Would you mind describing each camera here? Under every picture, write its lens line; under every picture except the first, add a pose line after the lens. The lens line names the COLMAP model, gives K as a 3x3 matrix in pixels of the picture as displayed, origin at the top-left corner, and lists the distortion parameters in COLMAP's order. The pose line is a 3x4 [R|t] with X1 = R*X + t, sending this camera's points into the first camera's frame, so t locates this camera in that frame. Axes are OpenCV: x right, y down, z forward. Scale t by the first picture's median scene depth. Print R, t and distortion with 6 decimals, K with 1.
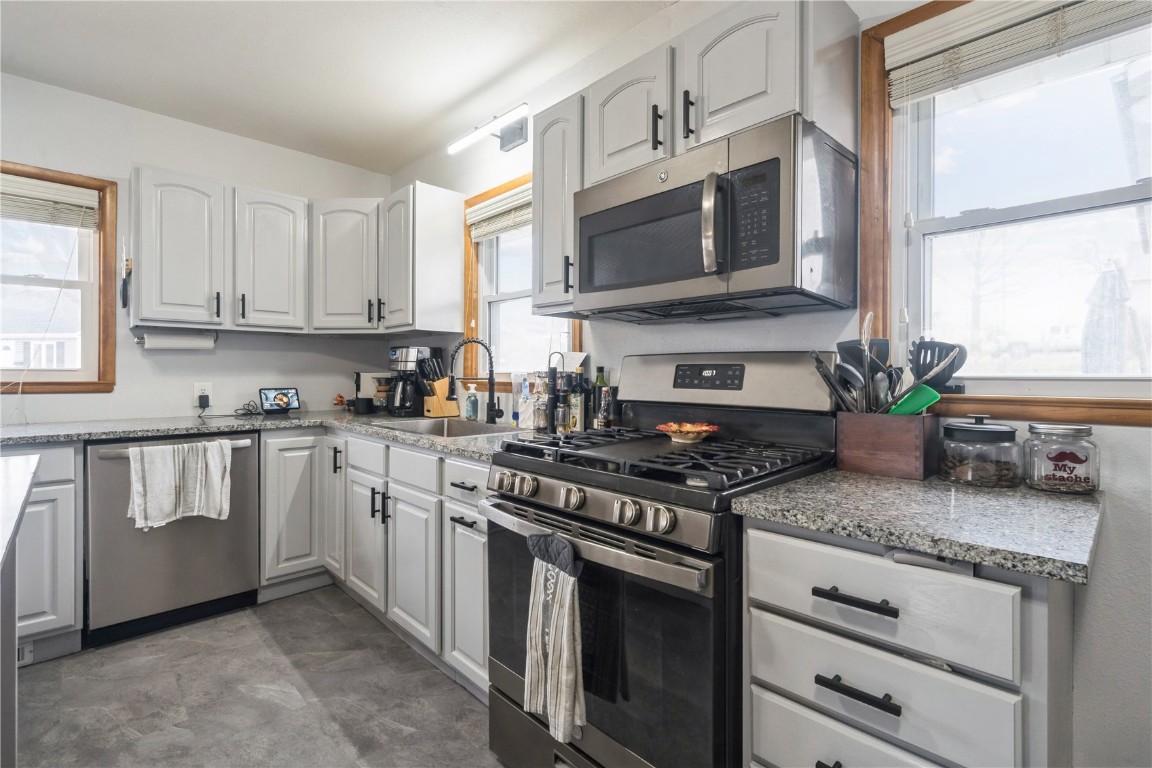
lens RADIAL K [[534.0, 0, 580.8], [0, 534.0, 374.0], [0, 0, 1]] dist [-0.000291, 0.002879]
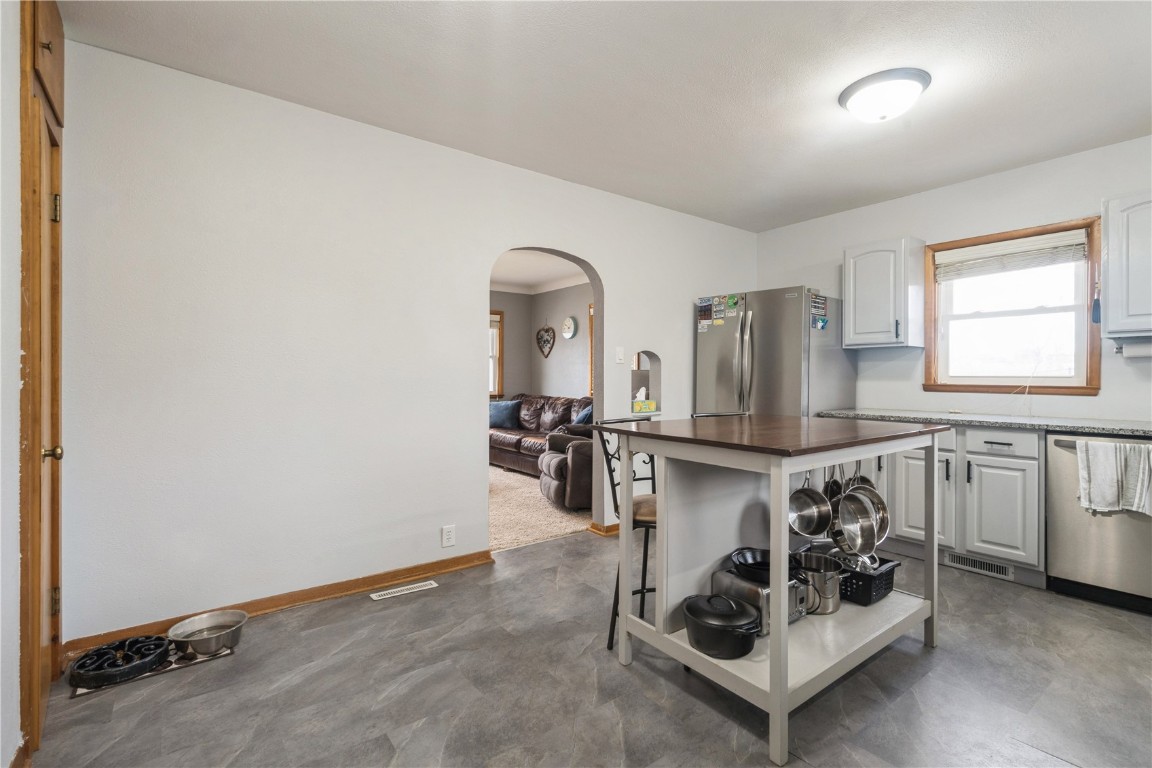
lens RADIAL K [[534.0, 0, 579.2], [0, 534.0, 377.8], [0, 0, 1]] dist [-0.000291, 0.002879]
pose [[-0.109729, -0.002188, -0.993959, 0.511854], [-0.004654, 0.999988, -0.001688, 0.003050], [0.993951, 0.004441, -0.109738, 0.001475]]
